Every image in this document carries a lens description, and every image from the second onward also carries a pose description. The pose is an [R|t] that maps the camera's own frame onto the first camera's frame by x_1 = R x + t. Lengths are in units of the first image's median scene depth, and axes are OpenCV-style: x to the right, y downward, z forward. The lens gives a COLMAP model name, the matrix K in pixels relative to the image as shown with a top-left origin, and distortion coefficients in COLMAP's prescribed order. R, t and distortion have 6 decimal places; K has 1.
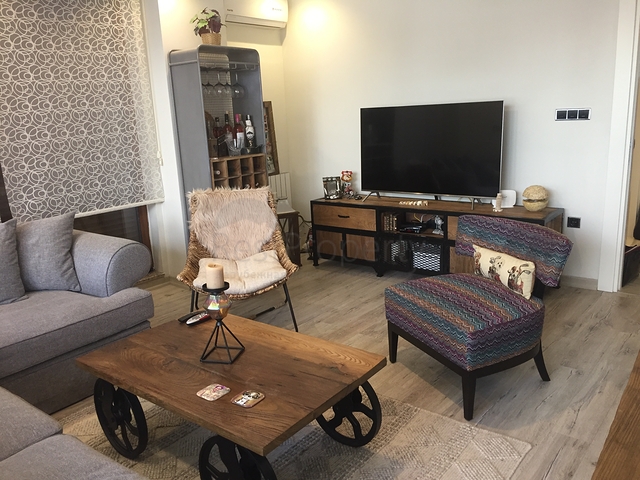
lens RADIAL K [[549.2, 0, 322.0], [0, 549.2, 237.8], [0, 0, 1]] dist [0.087773, -0.114407]
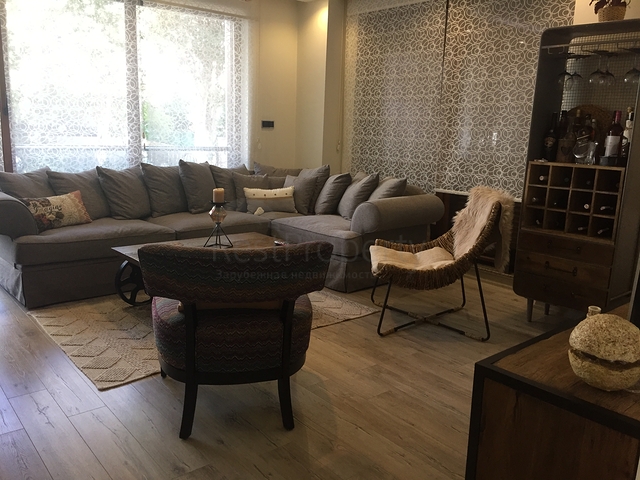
lens RADIAL K [[549.2, 0, 321.3], [0, 549.2, 239.6], [0, 0, 1]] dist [0.087773, -0.114407]
pose [[-0.206303, 0.208878, -0.955934, 0.801654], [-0.259020, 0.930441, 0.259207, -0.185683], [0.943582, 0.301081, -0.137849, 0.935414]]
